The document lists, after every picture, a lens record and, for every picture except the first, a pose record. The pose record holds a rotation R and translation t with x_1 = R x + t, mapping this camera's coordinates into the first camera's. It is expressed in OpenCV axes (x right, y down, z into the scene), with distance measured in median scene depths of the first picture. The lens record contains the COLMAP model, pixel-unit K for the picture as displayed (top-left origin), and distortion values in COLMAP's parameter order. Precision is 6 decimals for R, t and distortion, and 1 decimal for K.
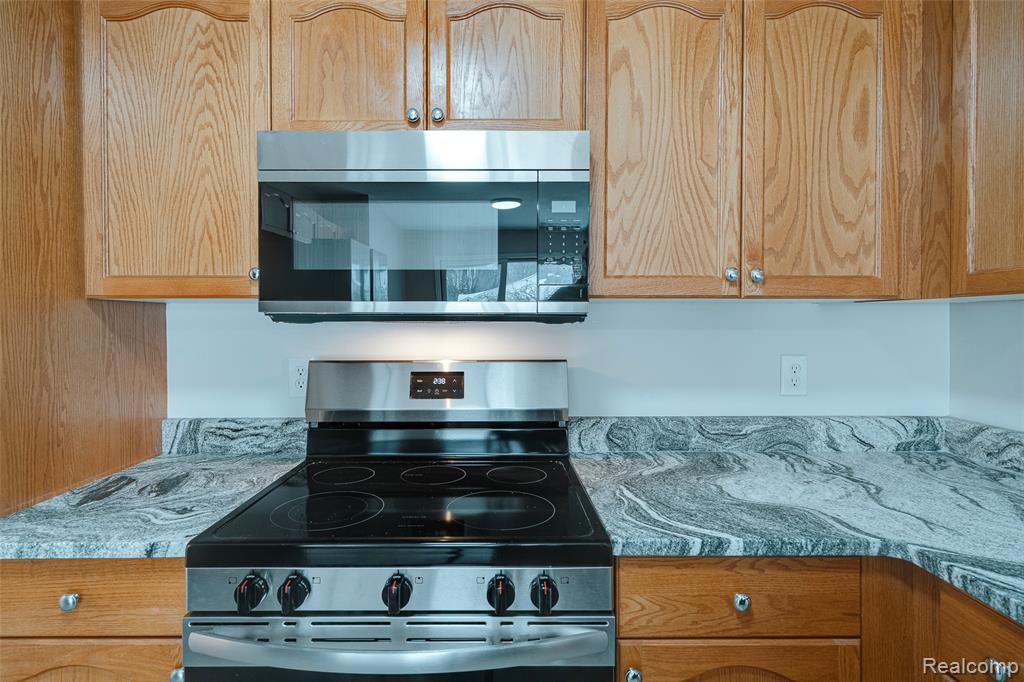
lens RADIAL K [[509.0, 0, 494.7], [0, 509.0, 330.6], [0, 0, 1]] dist [0.001463, 0.000735]
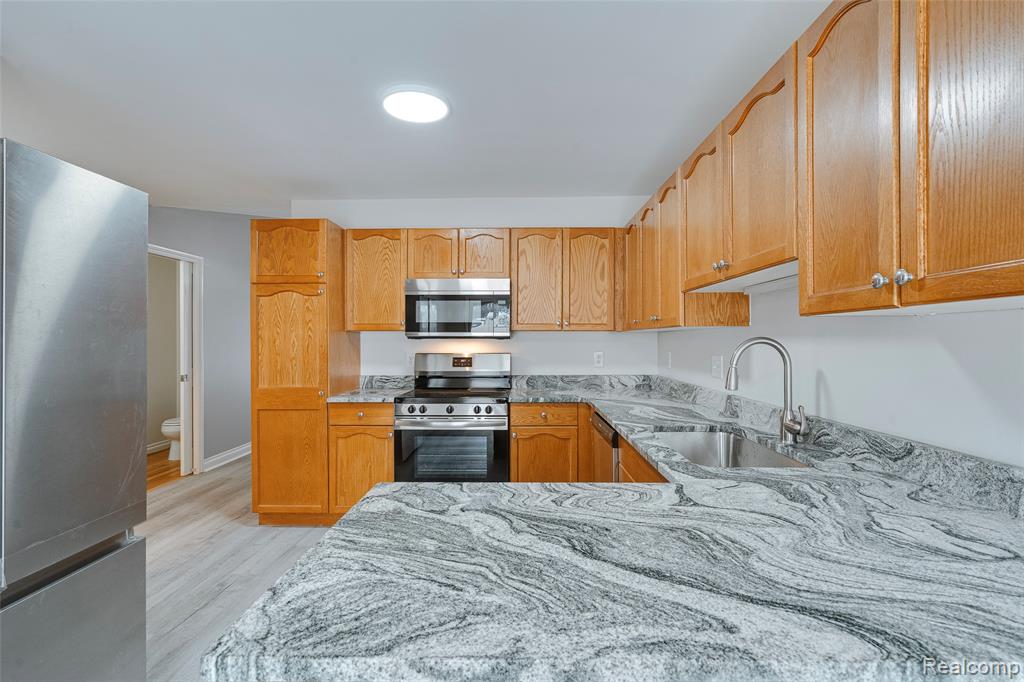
lens RADIAL K [[466.2, 0, 515.4], [0, 466.2, 341.1], [0, 0, 1]] dist [-0.004901, 0.000660]
pose [[0.999811, 0.000436, -0.019420, 0.258904], [-0.000709, 0.999901, -0.014054, 0.034498], [0.019412, 0.014065, 0.999713, -1.763821]]
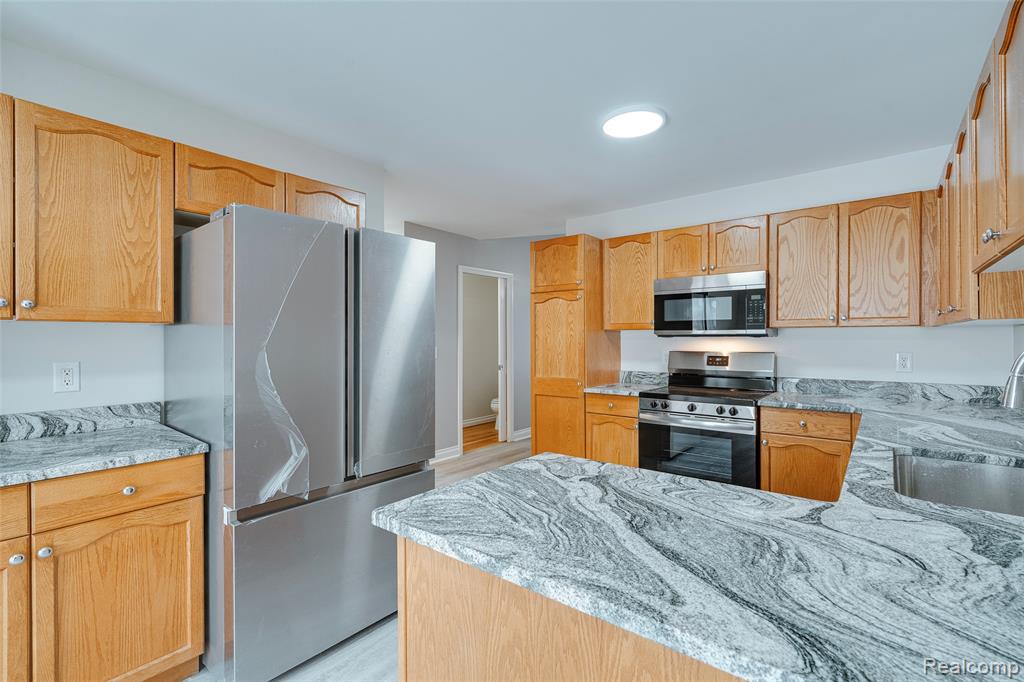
lens RADIAL K [[464.1, 0, 510.2], [0, 464.1, 337.8], [0, 0, 1]] dist [-0.002473, 0.000482]
pose [[0.775588, -0.002037, -0.631236, 0.671717], [-0.007481, 0.999895, -0.012419, 0.030215], [0.631195, 0.014355, 0.775491, -1.811814]]
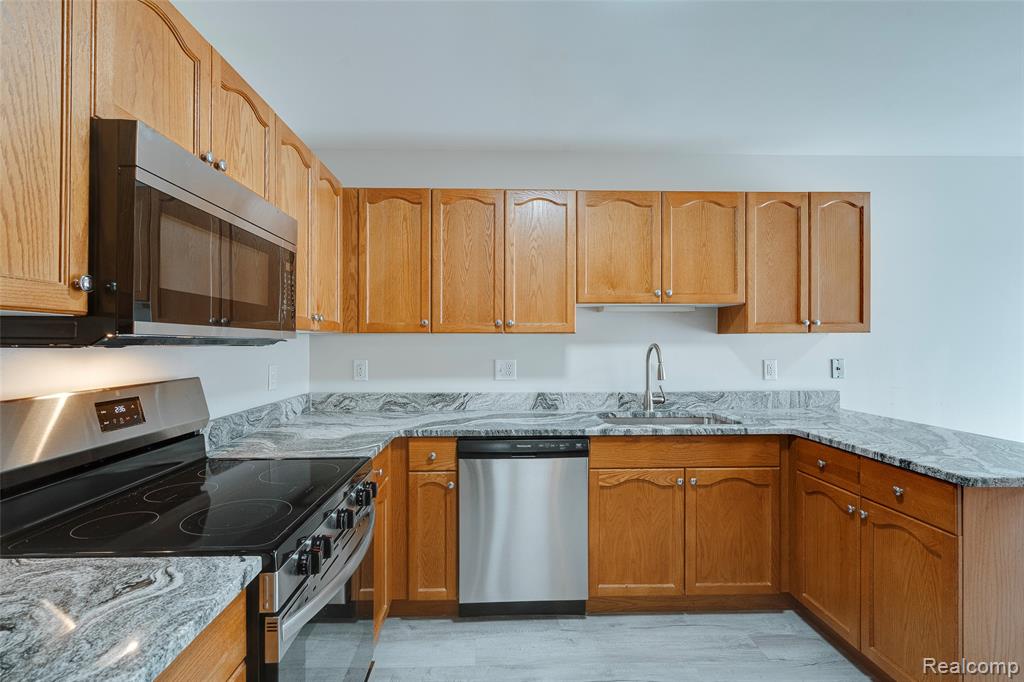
lens RADIAL K [[477.0, 0, 499.1], [0, 477.0, 352.8], [0, 0, 1]] dist [-0.000598, 0.000078]
pose [[-0.018862, -0.020003, 0.999622, -1.166166], [0.016532, 0.999657, 0.020316, -0.011062], [-0.999685, 0.016909, -0.018525, 0.384926]]
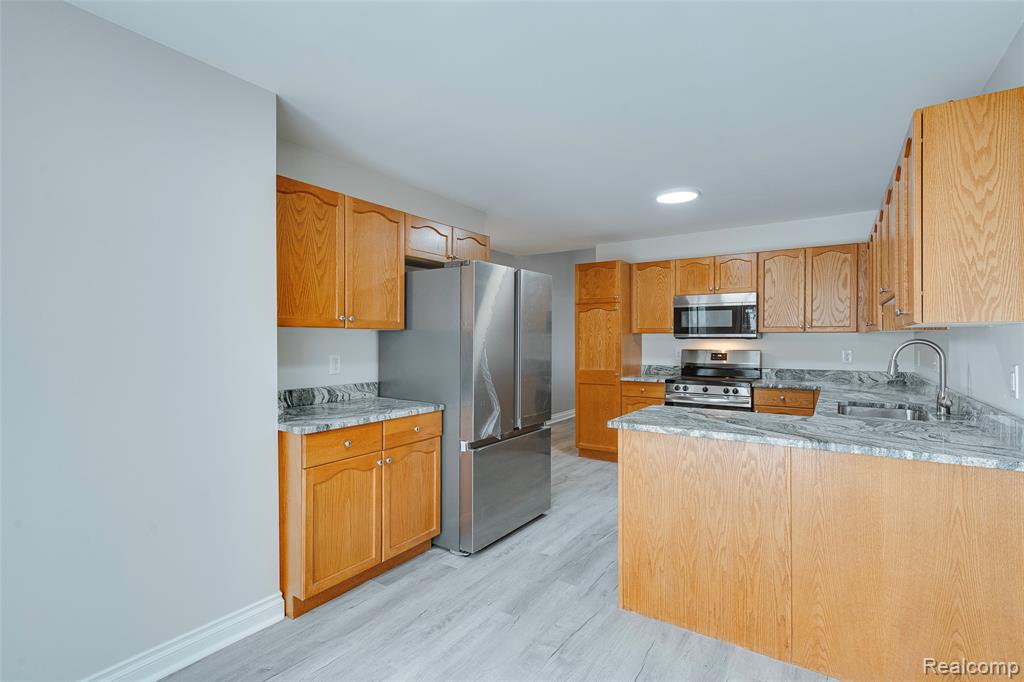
lens RADIAL K [[480.6, 0, 512.3], [0, 480.6, 338.2], [0, 0, 1]] dist [-0.003806, 0.001032]
pose [[0.826657, 0.000519, -0.562706, 0.685461], [-0.009432, 0.999872, -0.012934, 0.041526], [0.562627, 0.016000, 0.826556, -3.053941]]
